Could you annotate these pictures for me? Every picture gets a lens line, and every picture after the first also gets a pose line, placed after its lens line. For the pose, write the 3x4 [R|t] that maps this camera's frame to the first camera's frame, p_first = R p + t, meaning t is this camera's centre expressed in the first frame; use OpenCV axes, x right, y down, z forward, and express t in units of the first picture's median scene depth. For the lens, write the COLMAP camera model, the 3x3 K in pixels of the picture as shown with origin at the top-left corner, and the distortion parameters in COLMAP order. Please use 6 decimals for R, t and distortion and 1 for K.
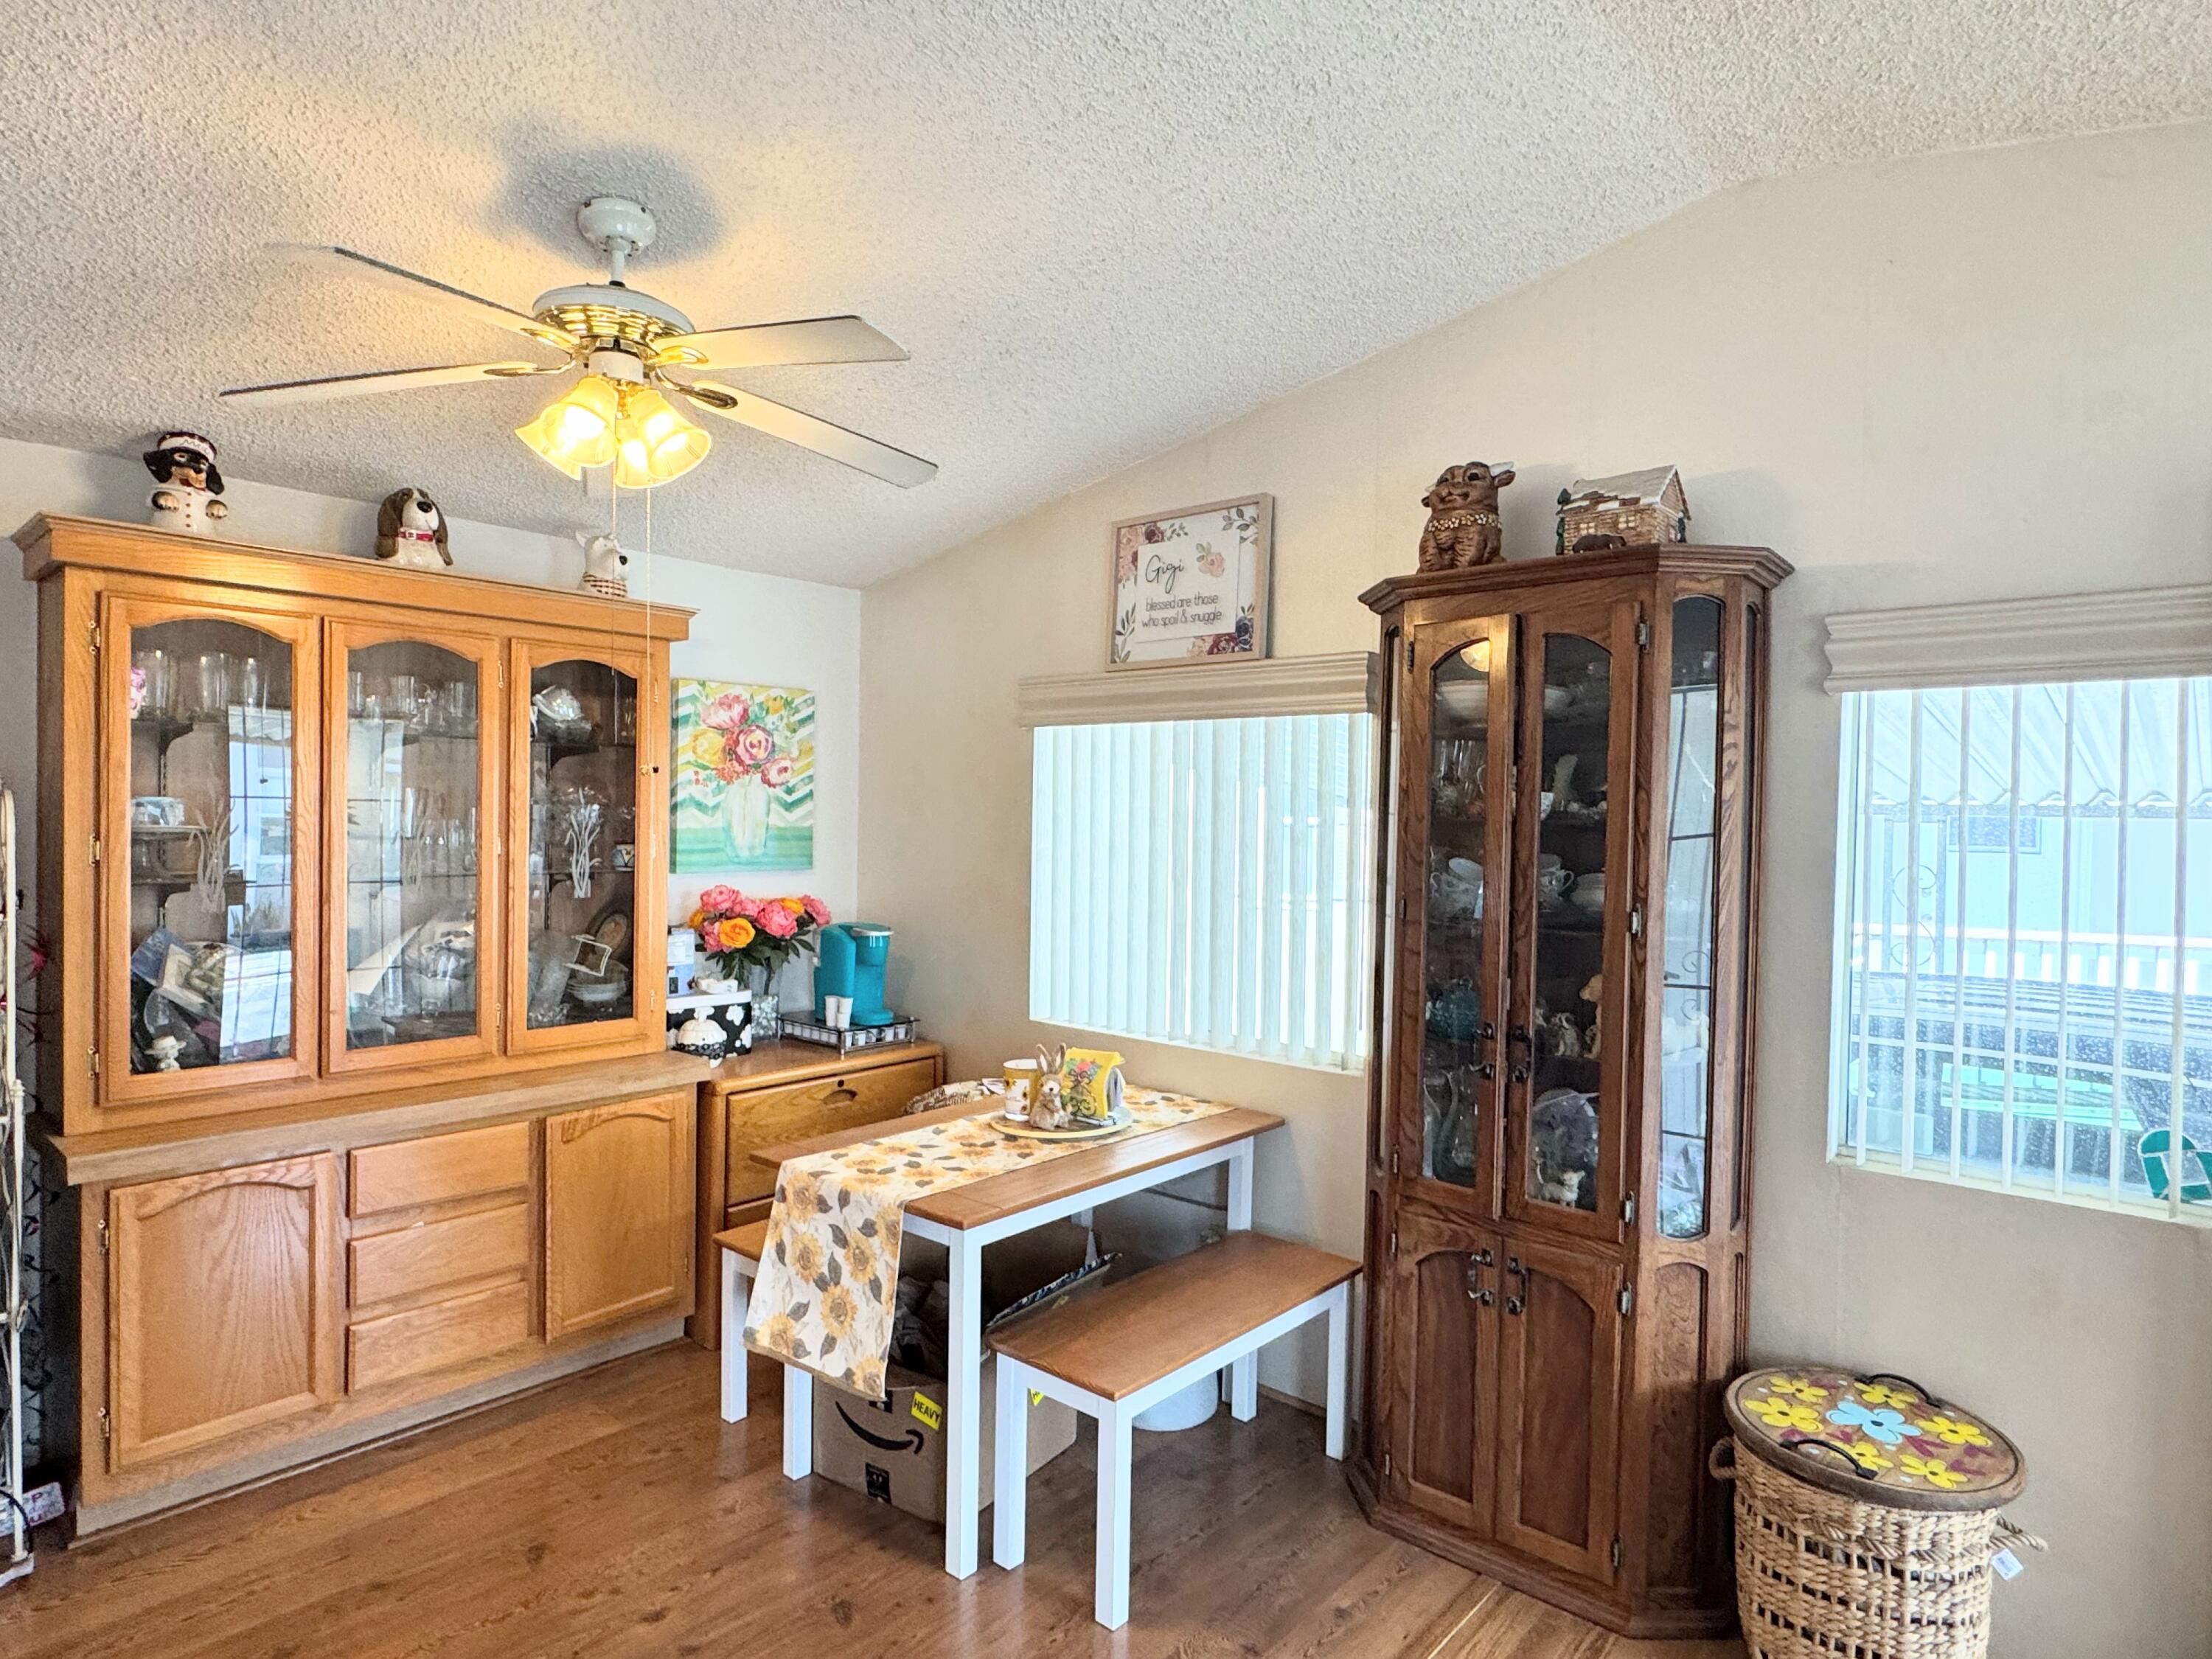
lens RADIAL K [[1247.8, 0, 1119.0], [0, 1247.8, 835.9], [0, 0, 1]] dist [0.000304, 0.001727]
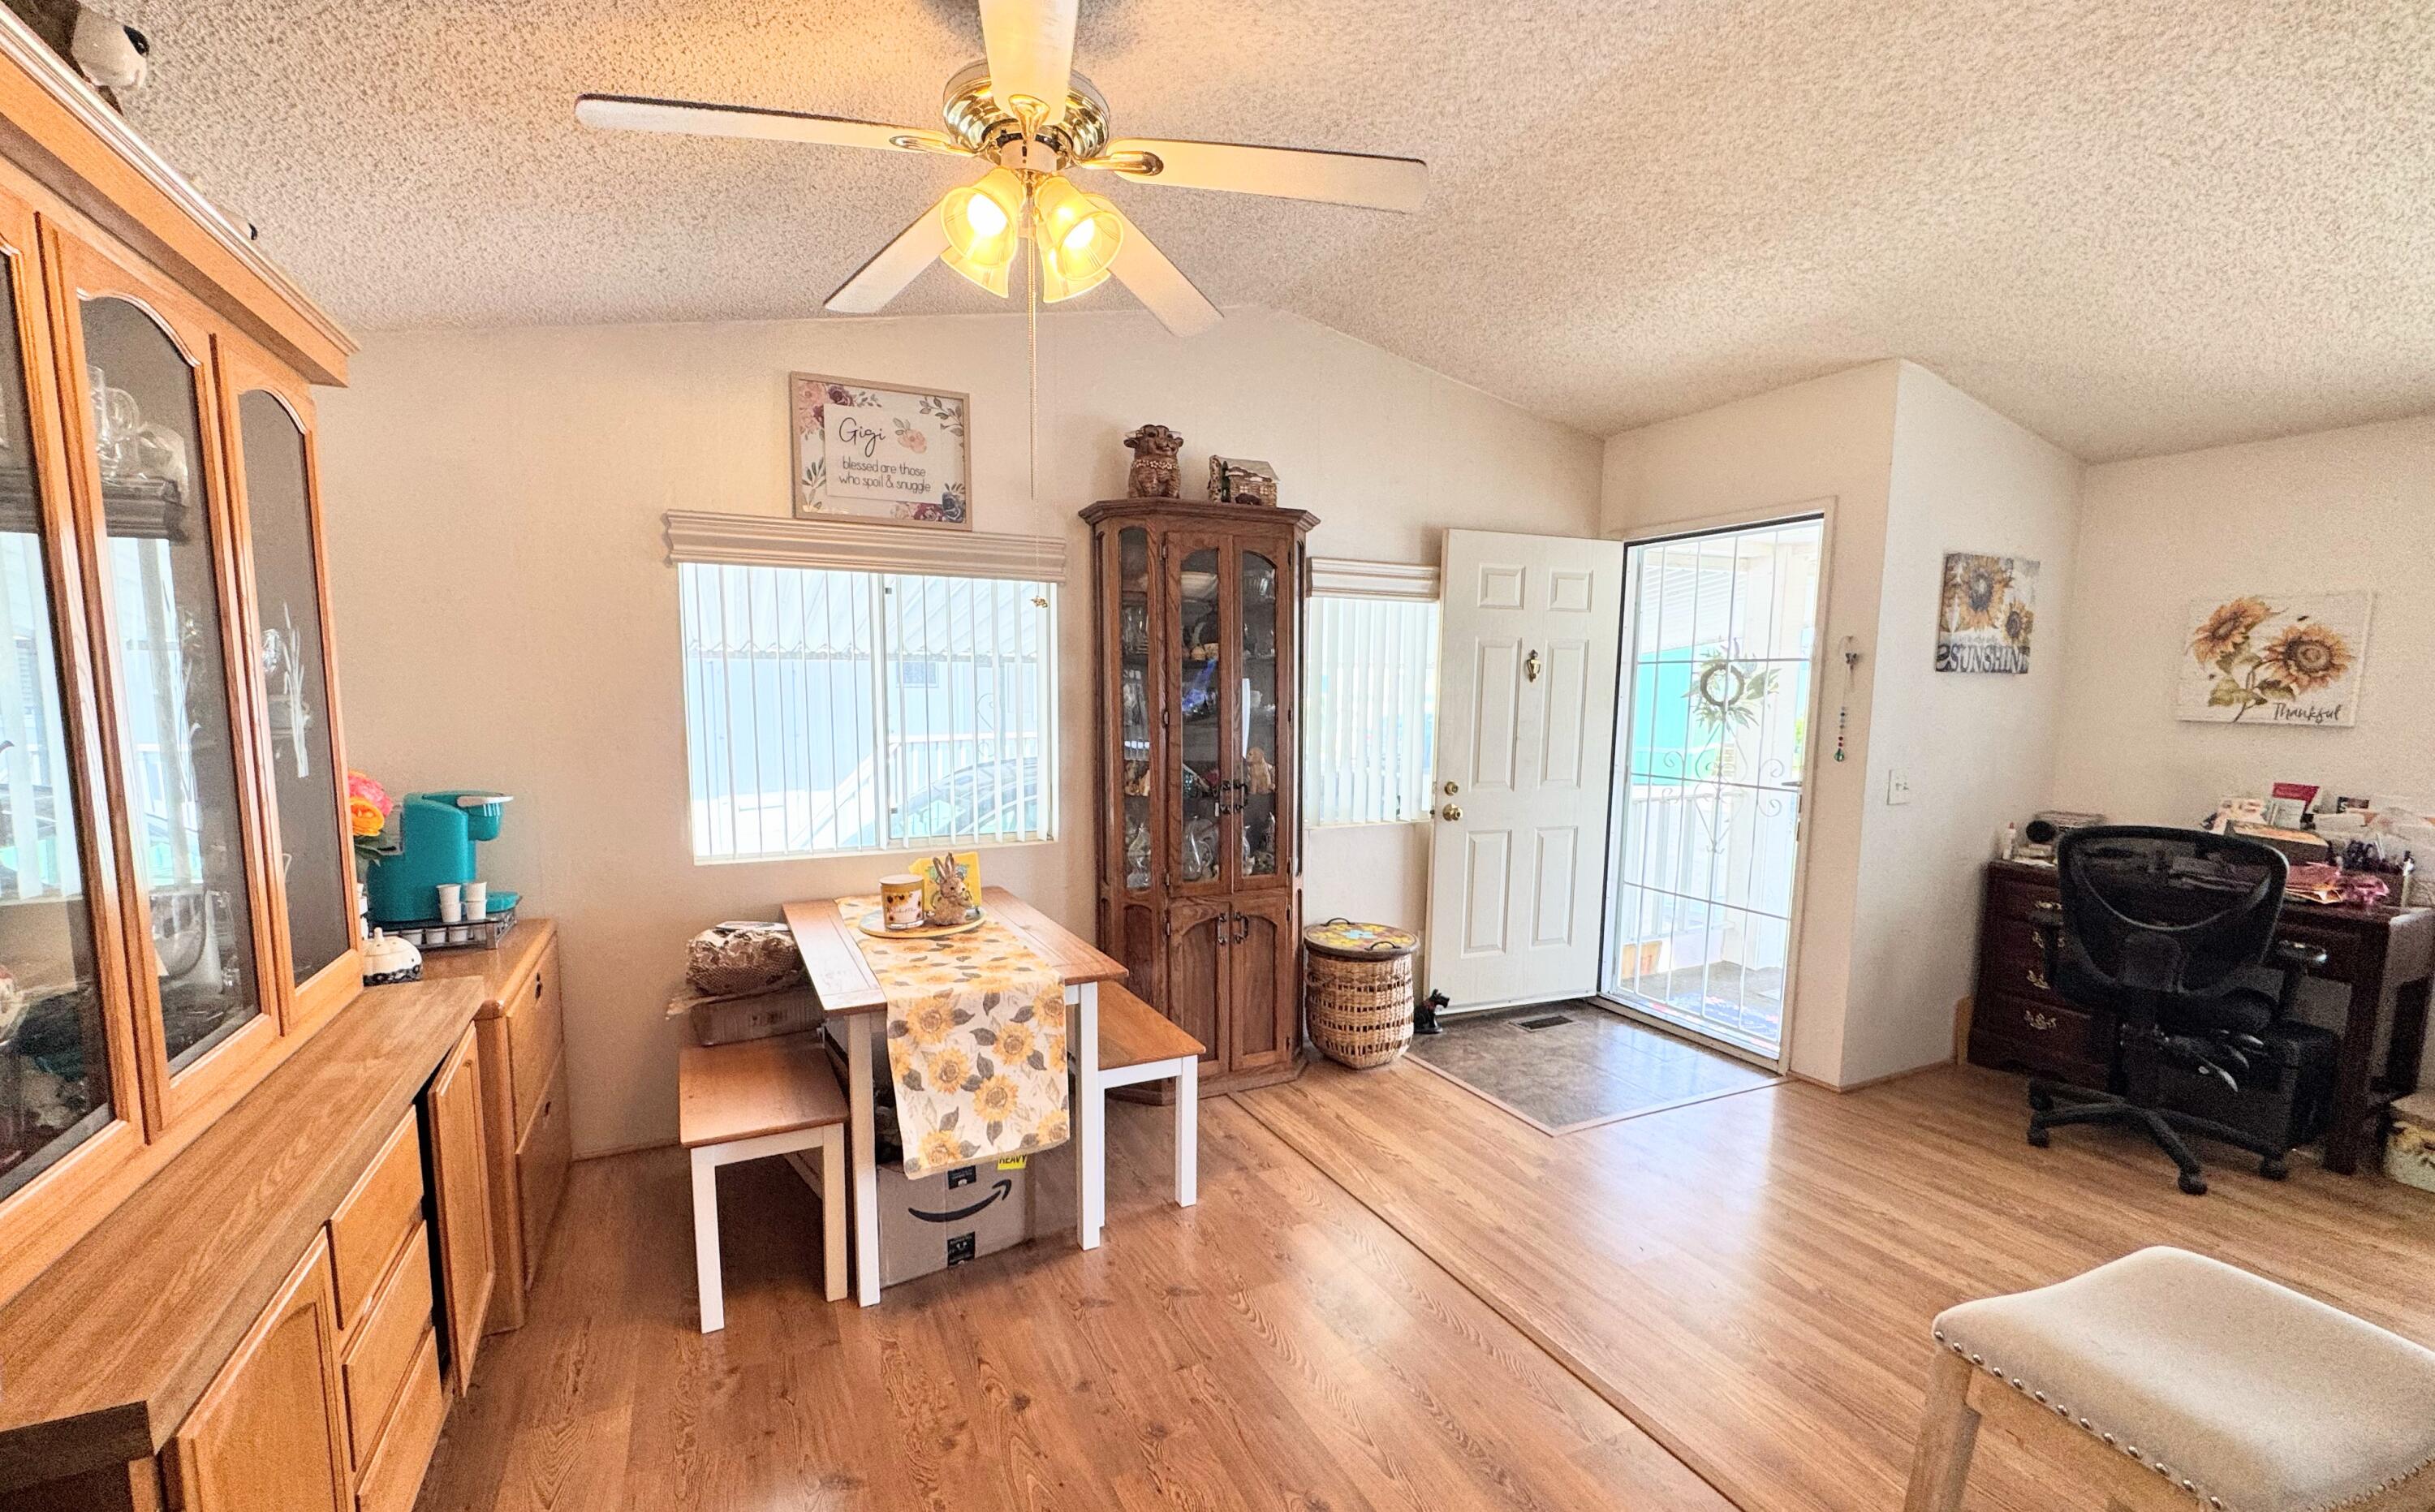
lens RADIAL K [[1023.8, 0, 1152.0], [0, 1023.8, 806.3], [0, 0, 1]] dist [0.000826, 0.000108]
pose [[0.402553, -0.121127, 0.907347, -0.837596], [0.015689, 0.991974, 0.125464, 0.006514], [-0.915262, -0.036270, 0.401223, 0.443192]]
